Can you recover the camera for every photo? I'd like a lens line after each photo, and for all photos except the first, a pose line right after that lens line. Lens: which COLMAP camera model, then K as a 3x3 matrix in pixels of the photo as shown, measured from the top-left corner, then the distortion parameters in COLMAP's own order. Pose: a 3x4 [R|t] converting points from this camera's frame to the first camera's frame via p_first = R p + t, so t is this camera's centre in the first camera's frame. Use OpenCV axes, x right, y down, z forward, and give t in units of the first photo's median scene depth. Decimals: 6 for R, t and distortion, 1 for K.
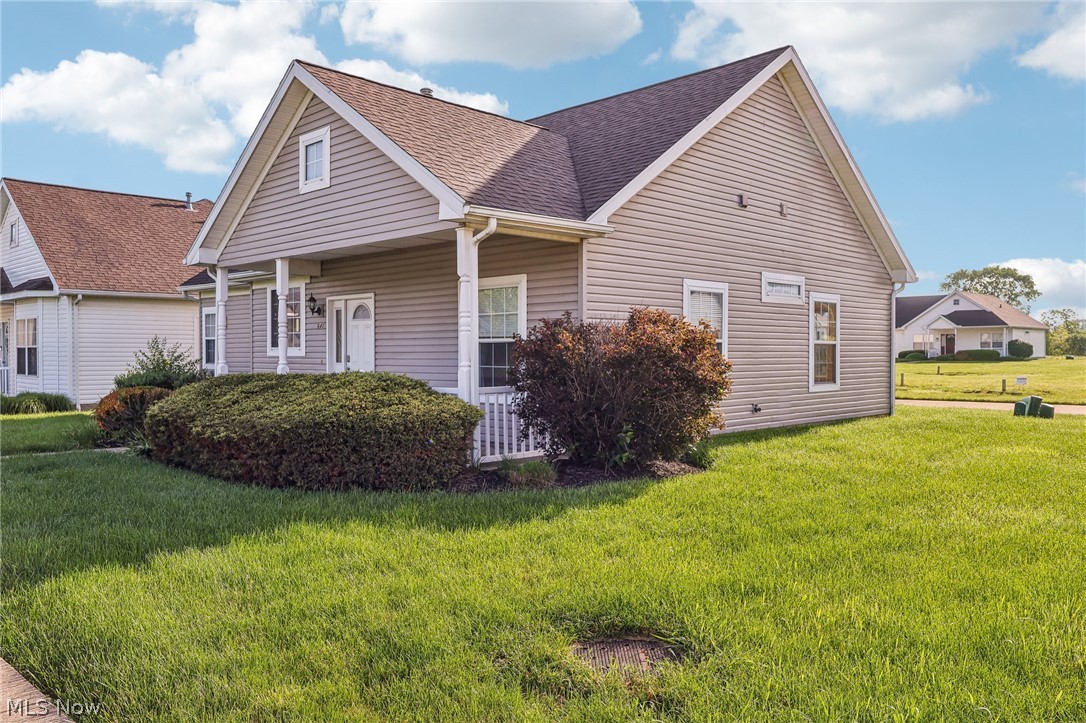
lens RADIAL K [[848.9, 0, 543.0], [0, 848.9, 361.5], [0, 0, 1]] dist [0.003293, -0.001599]
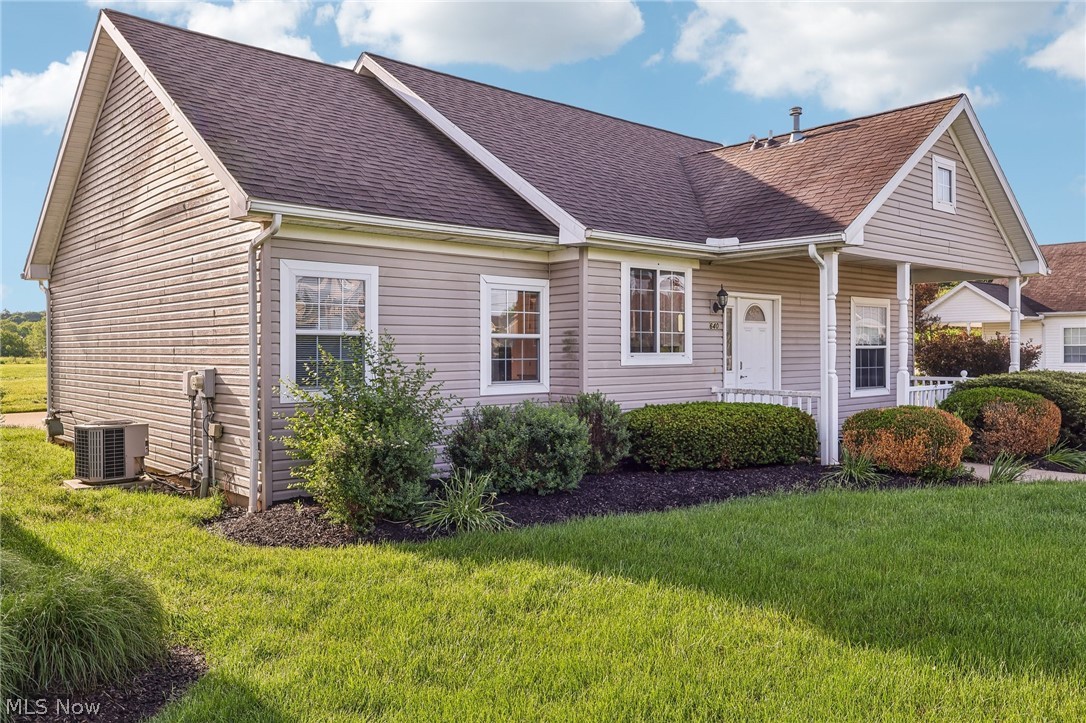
lens RADIAL K [[848.9, 0, 543.0], [0, 848.9, 361.5], [0, 0, 1]] dist [0.003293, -0.001599]
pose [[0.052942, -0.019445, 0.998408, -1.084064], [0.011277, 0.999758, 0.018874, -0.025735], [-0.998534, 0.010260, 0.053149, 1.131836]]
